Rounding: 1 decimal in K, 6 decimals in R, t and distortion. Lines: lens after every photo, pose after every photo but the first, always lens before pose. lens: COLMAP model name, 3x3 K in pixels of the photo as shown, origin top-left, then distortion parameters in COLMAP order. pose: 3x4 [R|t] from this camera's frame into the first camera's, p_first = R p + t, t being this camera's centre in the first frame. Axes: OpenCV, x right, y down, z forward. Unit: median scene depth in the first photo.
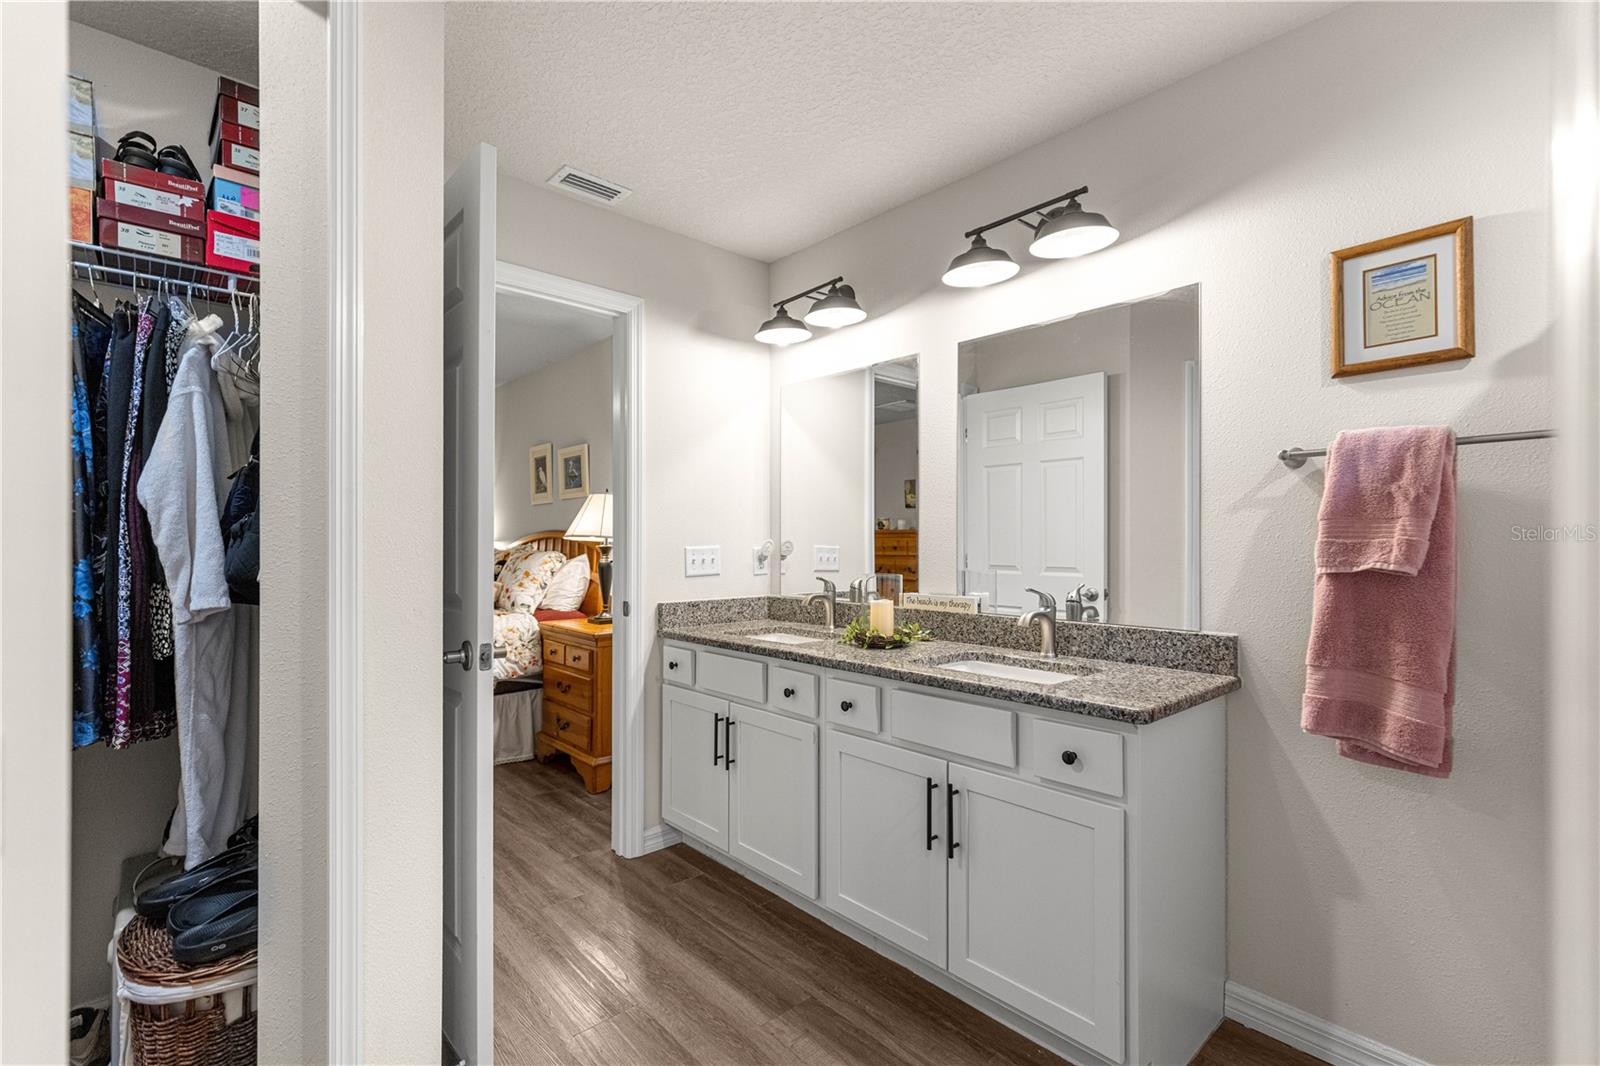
lens RADIAL K [[718.1, 0, 806.2], [0, 718.1, 547.2], [0, 0, 1]] dist [0.011156, -0.001867]
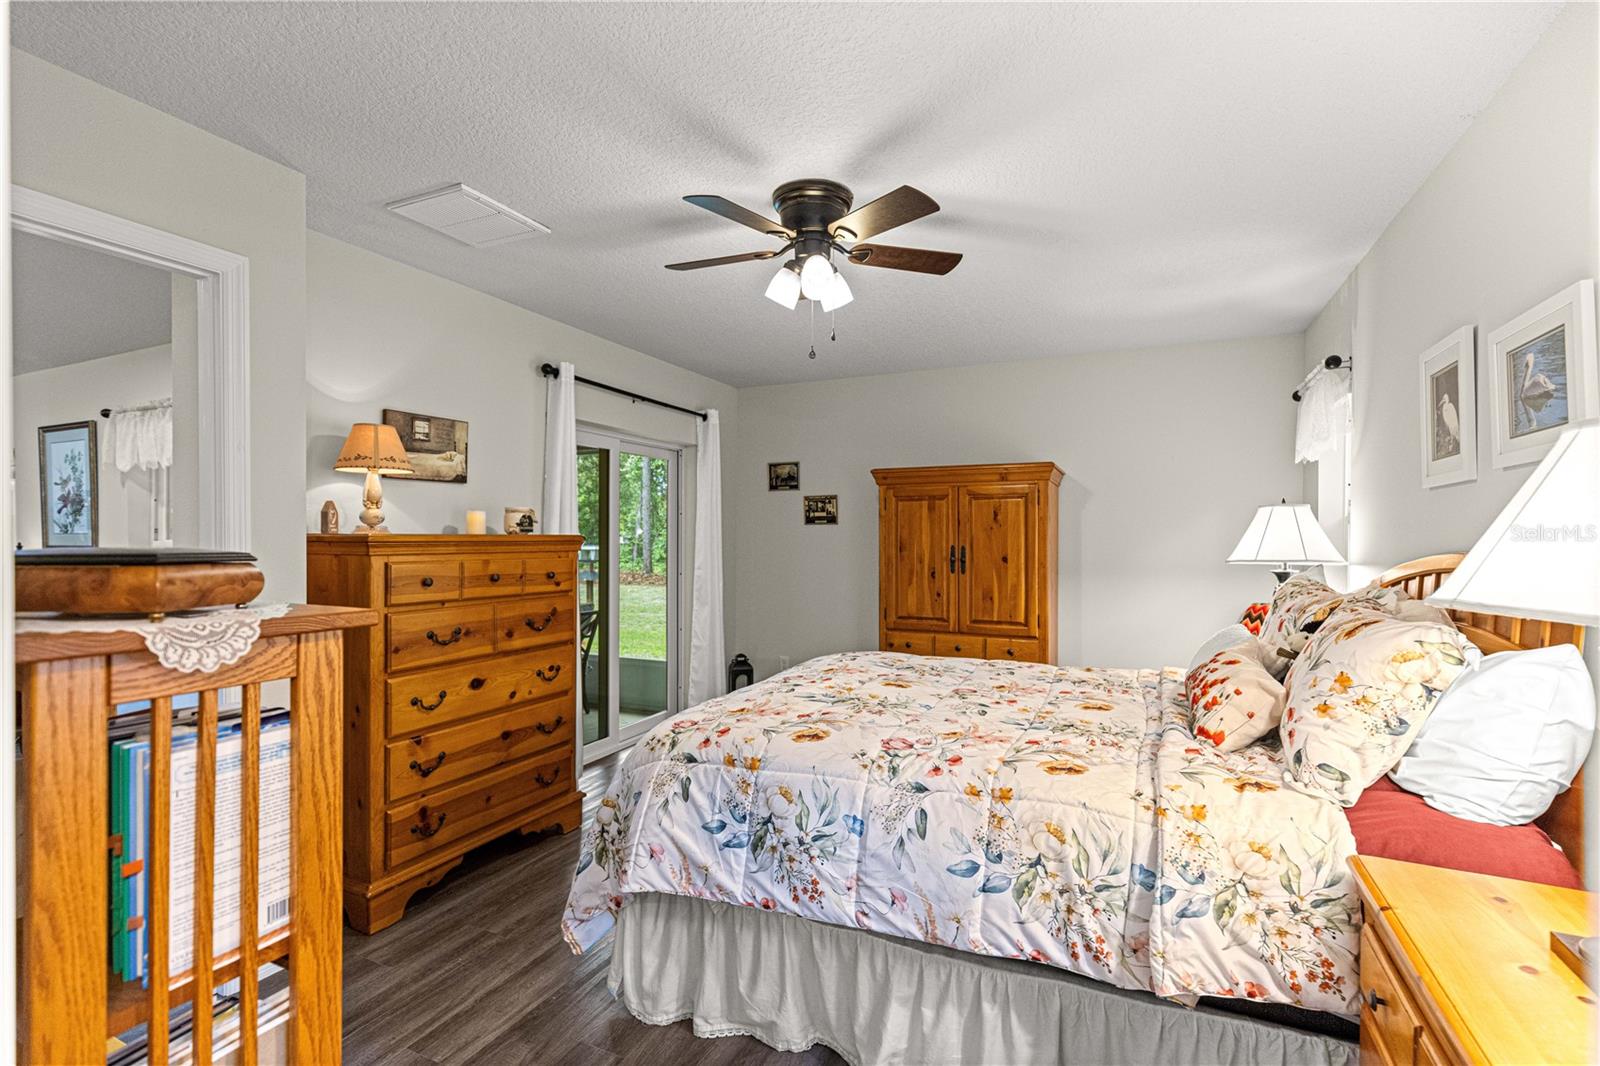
lens RADIAL K [[718.1, 0, 812.0], [0, 718.1, 542.3], [0, 0, 1]] dist [0.011156, -0.001867]
pose [[0.388560, 0.003464, -0.921417, -0.166403], [-0.000330, 0.999993, 0.003620, -0.036376], [0.921423, -0.001103, 0.388559, 0.648090]]
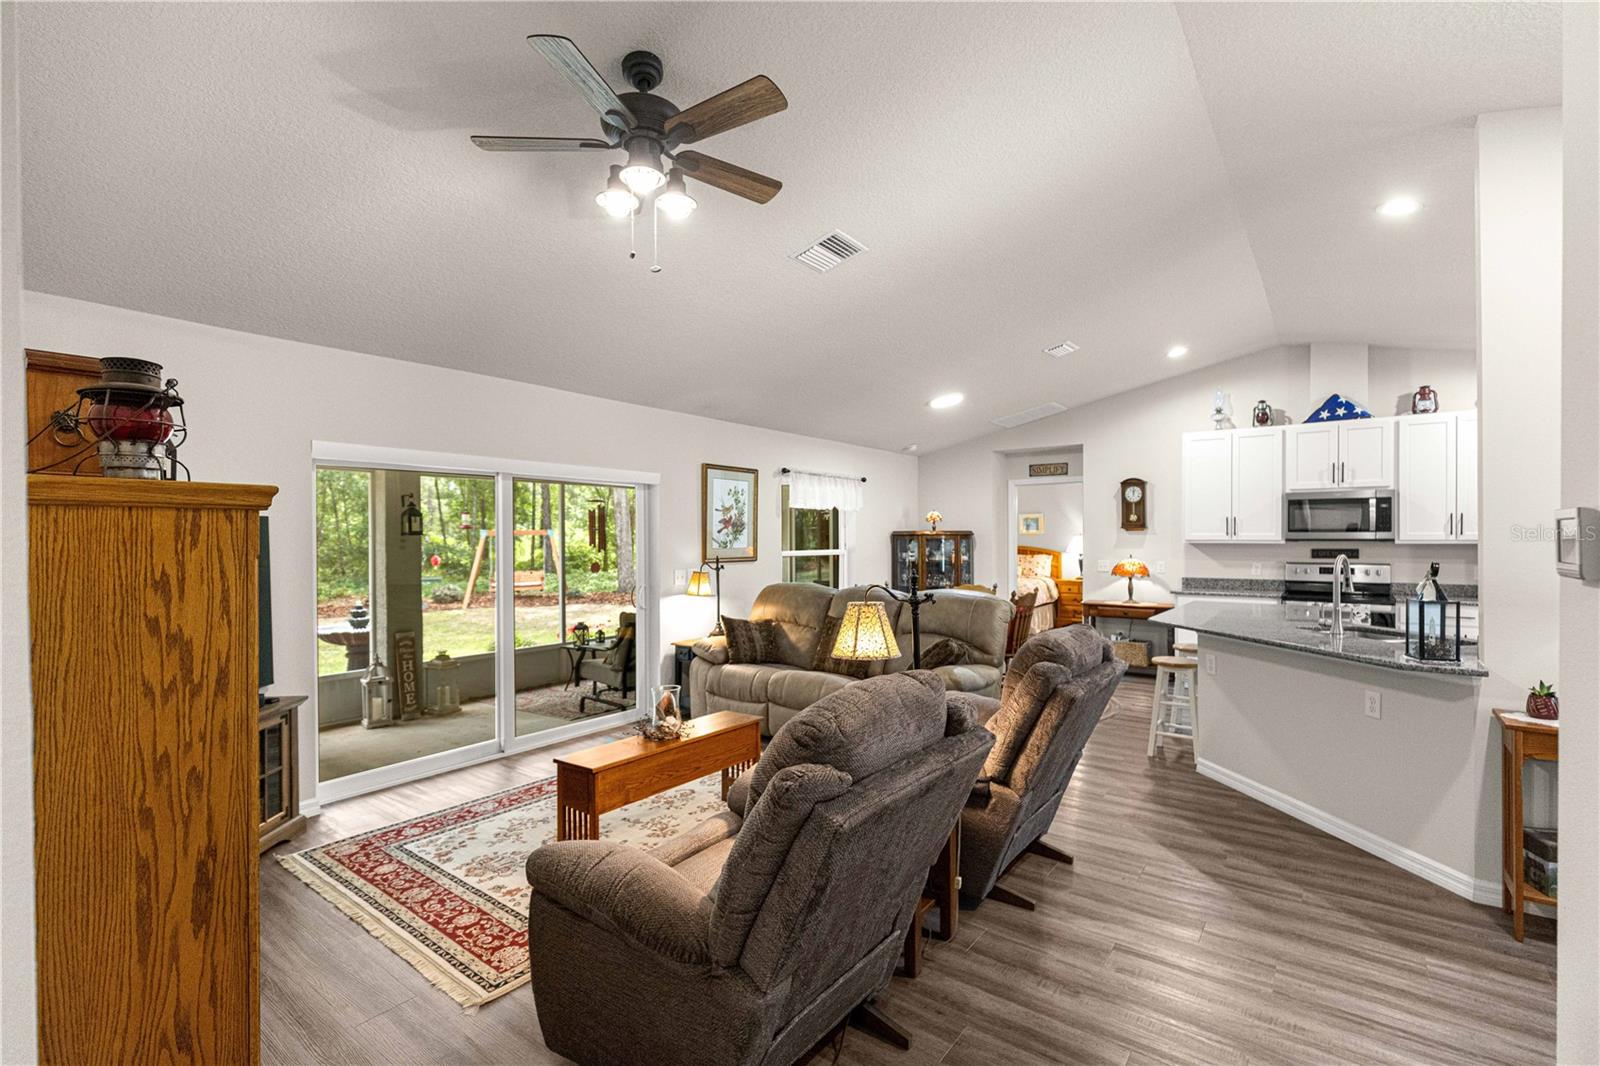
lens RADIAL K [[718.1, 0, 809.5], [0, 718.1, 540.5], [0, 0, 1]] dist [0.011156, -0.001867]
pose [[0.980604, -0.005714, 0.195915, -1.884113], [0.004967, 0.999978, 0.004305, -0.069364], [-0.195935, -0.003249, 0.980611, -1.606109]]
